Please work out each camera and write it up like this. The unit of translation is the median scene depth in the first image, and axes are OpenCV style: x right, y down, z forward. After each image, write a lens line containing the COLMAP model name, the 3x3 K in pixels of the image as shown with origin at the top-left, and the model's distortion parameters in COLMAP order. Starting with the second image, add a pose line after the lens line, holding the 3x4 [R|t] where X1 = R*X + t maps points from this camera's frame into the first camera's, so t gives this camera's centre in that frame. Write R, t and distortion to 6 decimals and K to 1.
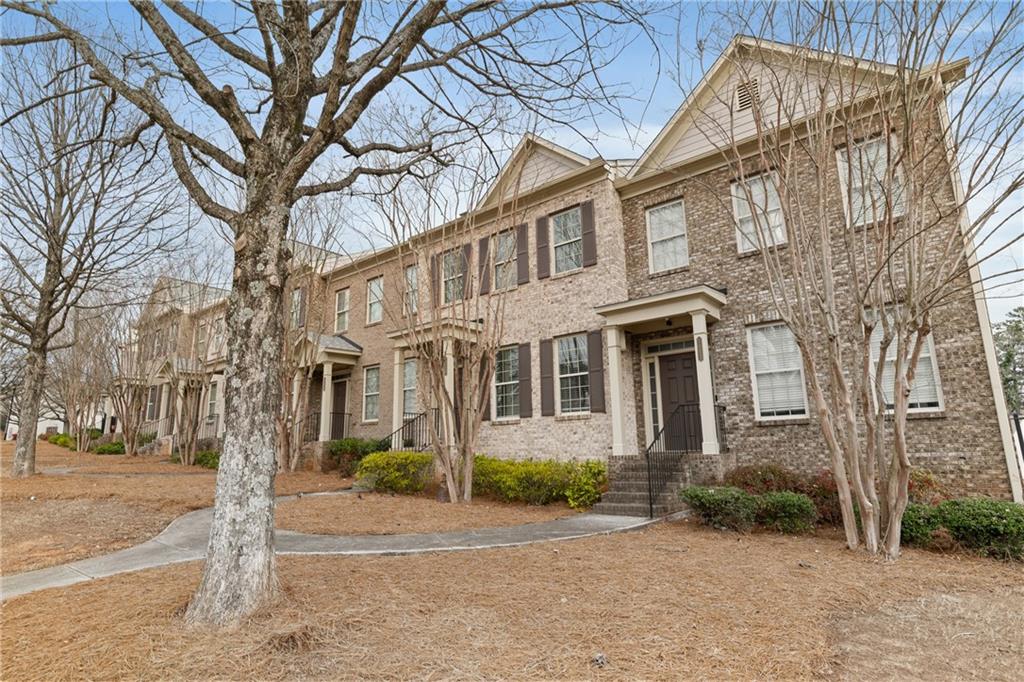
lens RADIAL K [[571.6, 0, 487.1], [0, 571.6, 336.7], [0, 0, 1]] dist [-0.017297, 0.000087]
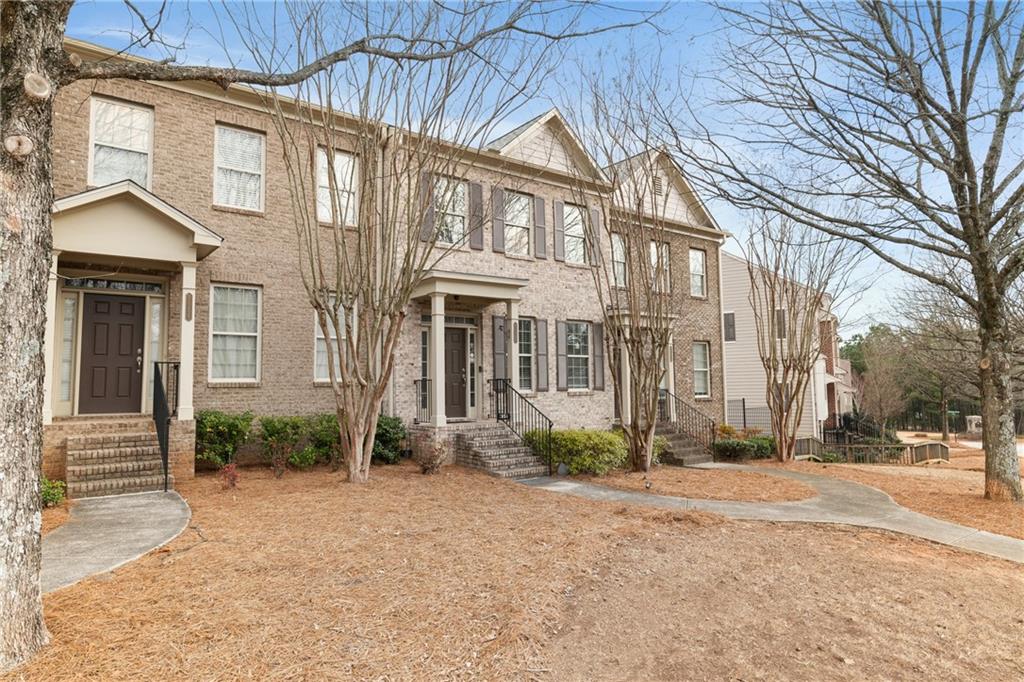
lens RADIAL K [[623.6, 0, 512.0], [0, 623.6, 341.0], [0, 0, 1]] dist [0.005396, 0.000166]
pose [[0.192782, 0.080090, 0.977968, -1.140263], [-0.194765, 0.979956, -0.041860, 0.118945], [-0.961718, -0.182404, 0.204516, 0.906709]]
